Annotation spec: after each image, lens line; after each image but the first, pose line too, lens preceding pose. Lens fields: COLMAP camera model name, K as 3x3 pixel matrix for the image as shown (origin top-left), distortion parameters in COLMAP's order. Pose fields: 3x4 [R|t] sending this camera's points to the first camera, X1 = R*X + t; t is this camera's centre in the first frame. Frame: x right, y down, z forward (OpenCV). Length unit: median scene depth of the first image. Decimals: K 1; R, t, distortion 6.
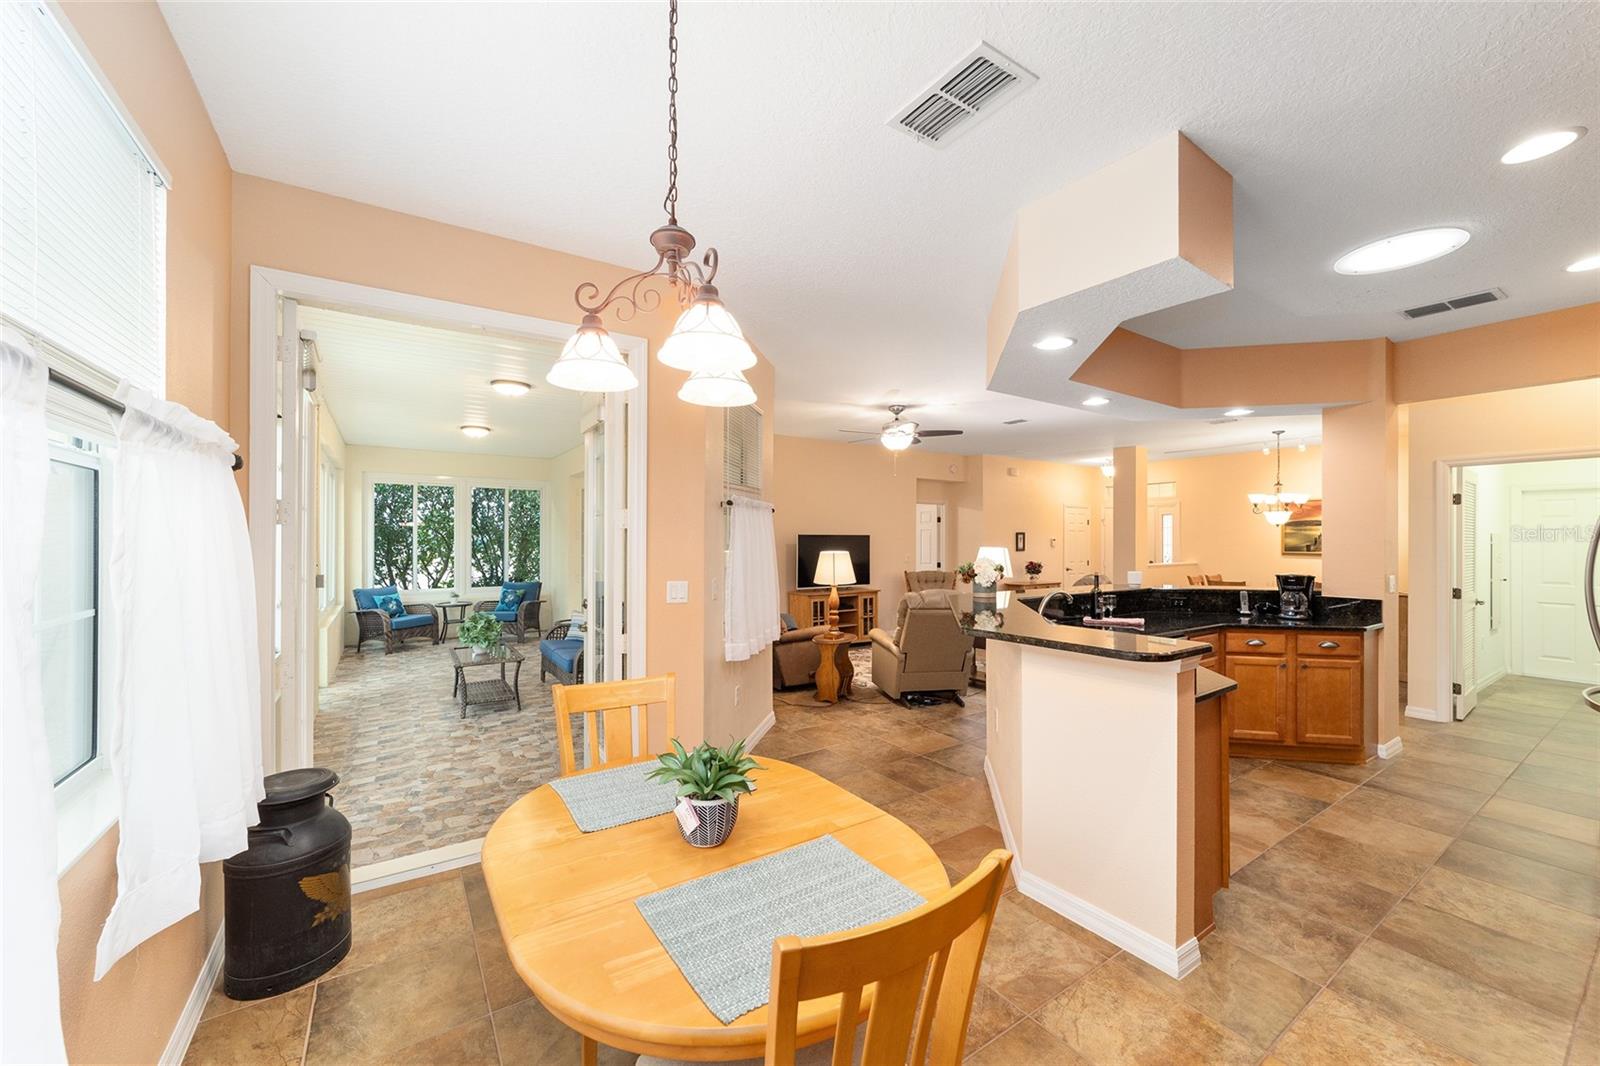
lens RADIAL K [[614.8, 0, 798.1], [0, 614.8, 538.0], [0, 0, 1]] dist [-0.008242, 0.006707]
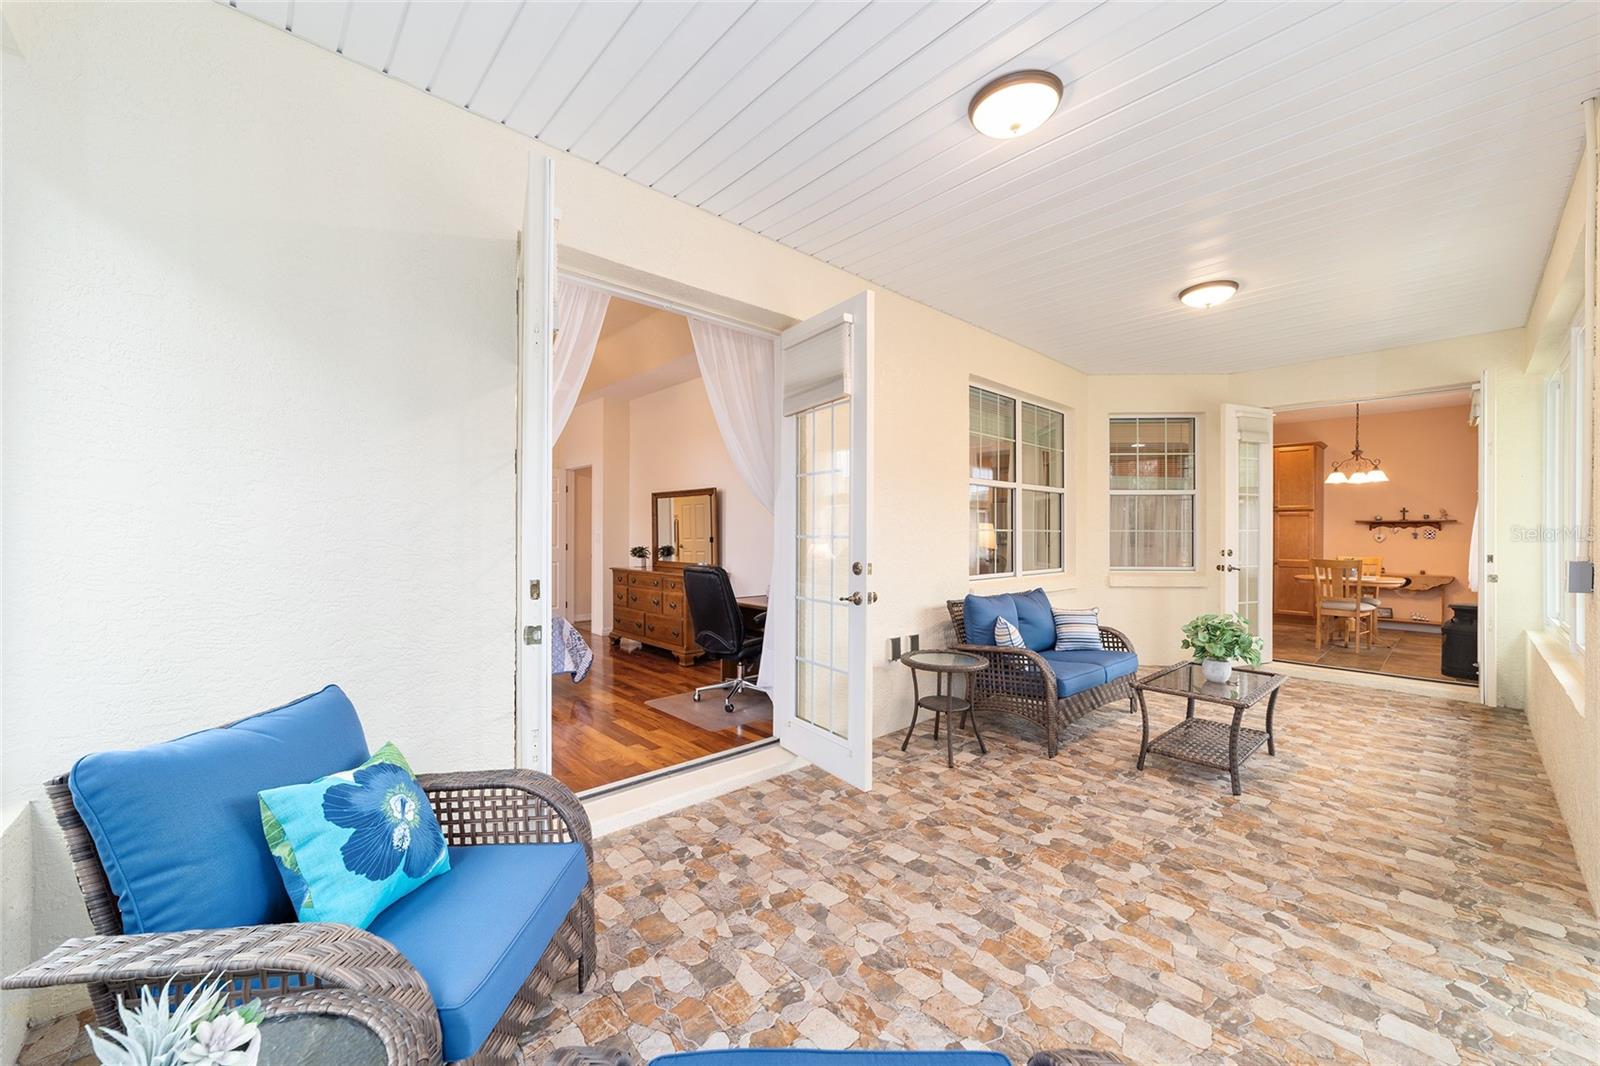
lens RADIAL K [[614.8, 0, 797.0], [0, 614.8, 535.9], [0, 0, 1]] dist [-0.008242, 0.006707]
pose [[-0.157277, -0.003940, 0.987547, -0.713926], [-0.004060, 0.999986, 0.003343, 0.029513], [-0.987546, -0.003483, -0.157290, 1.022367]]
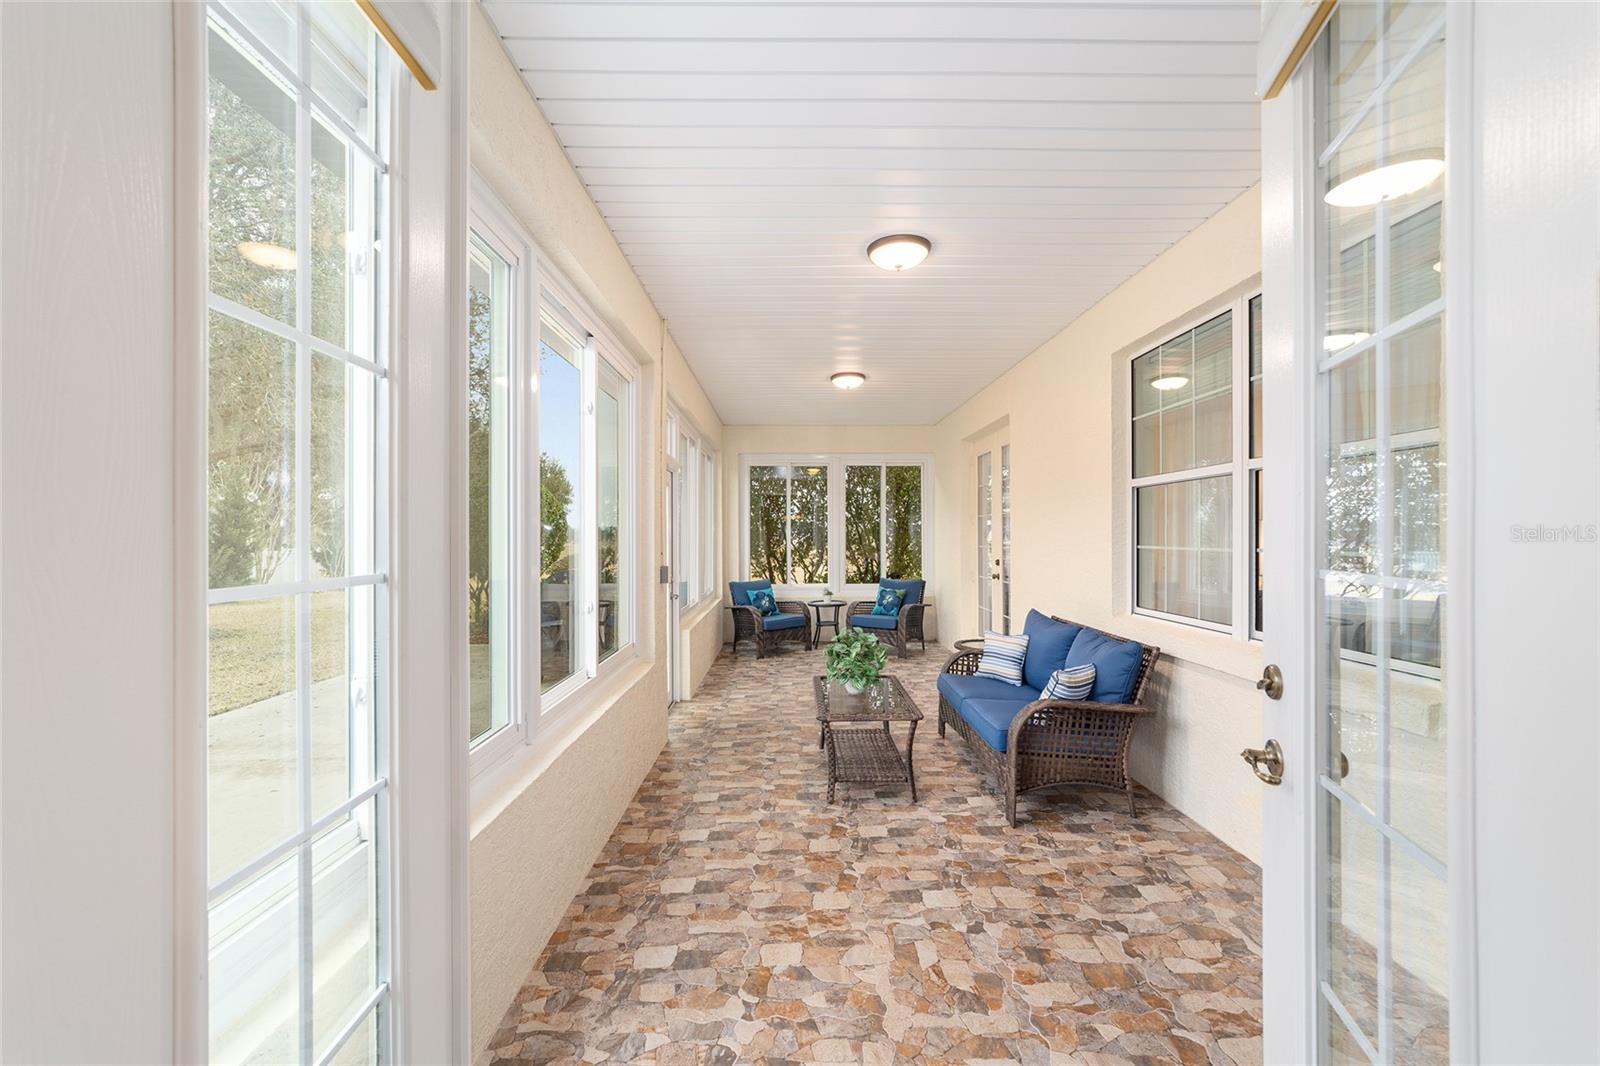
lens RADIAL K [[614.8, 0, 794.7], [0, 614.8, 543.2], [0, 0, 1]] dist [-0.008242, 0.006707]
pose [[0.838544, 0.000619, -0.544833, -0.150518], [0.006777, 0.999910, 0.011566, 0.016374], [0.544791, -0.013391, 0.838465, 0.292300]]
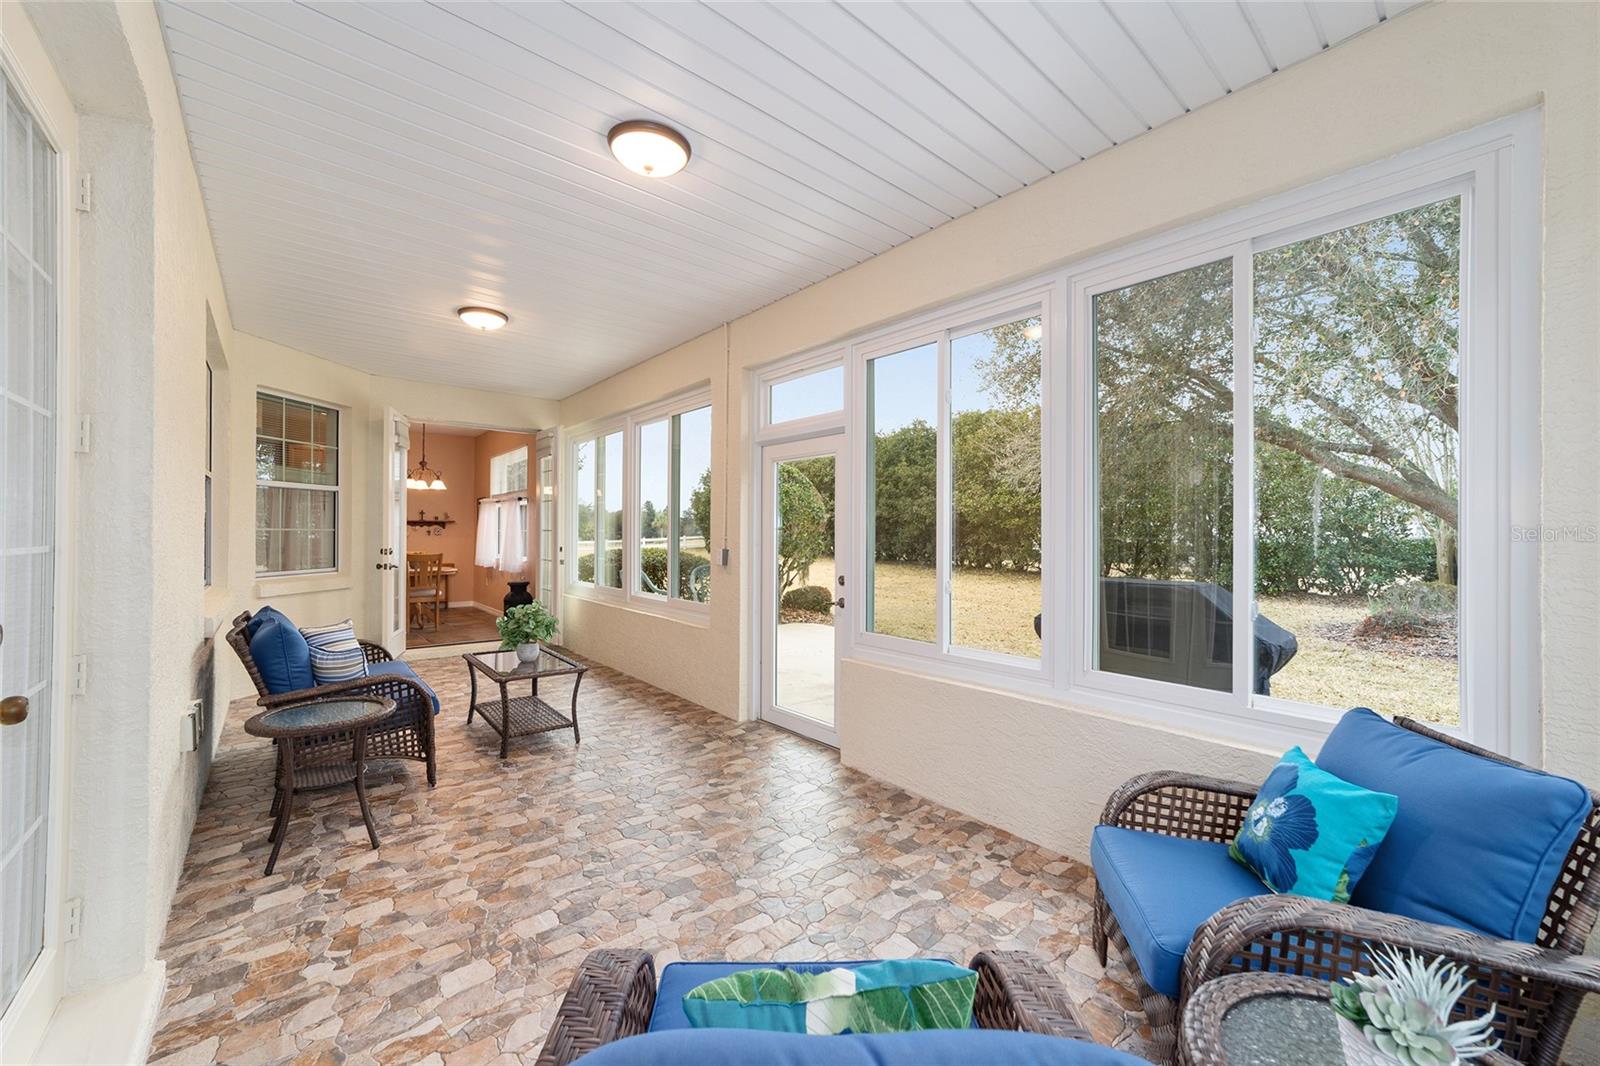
lens RADIAL K [[614.8, 0, 790.4], [0, 614.8, 519.6], [0, 0, 1]] dist [-0.008242, 0.006707]
pose [[-0.994097, -0.006111, -0.108327, -0.504240], [-0.003863, 0.999773, -0.020951, 0.025389], [0.108430, -0.020409, -0.993895, 1.185481]]
